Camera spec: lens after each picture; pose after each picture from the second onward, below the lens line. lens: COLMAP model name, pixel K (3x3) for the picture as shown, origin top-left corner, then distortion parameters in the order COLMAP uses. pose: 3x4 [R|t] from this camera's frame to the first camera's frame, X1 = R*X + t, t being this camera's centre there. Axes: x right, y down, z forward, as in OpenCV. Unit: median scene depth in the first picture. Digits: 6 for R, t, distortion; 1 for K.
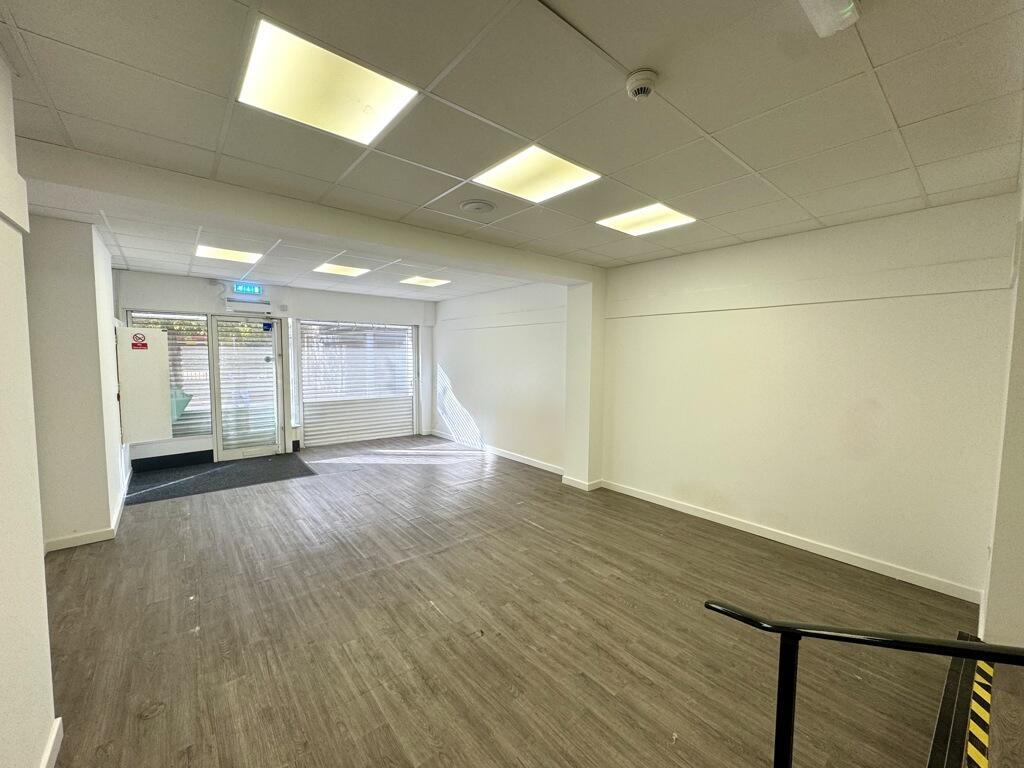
lens RADIAL K [[408.5, 0, 512.0], [0, 408.5, 384.0], [0, 0, 1]] dist [-0.000654, -0.000012]
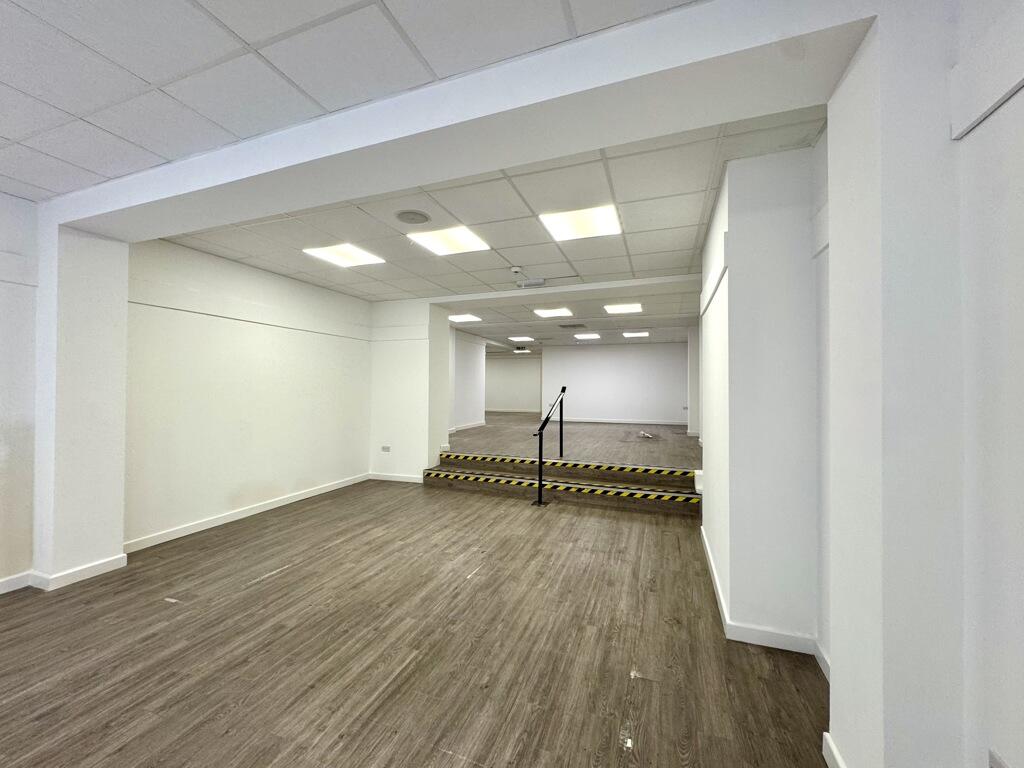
lens RADIAL K [[408.5, 0, 512.0], [0, 408.5, 384.0], [0, 0, 1]] dist [-0.000654, -0.000012]
pose [[-0.497529, -0.005262, 0.867431, -1.291831], [0.051558, 0.998034, 0.035627, -0.025047], [-0.865914, 0.062449, -0.496280, 1.502377]]
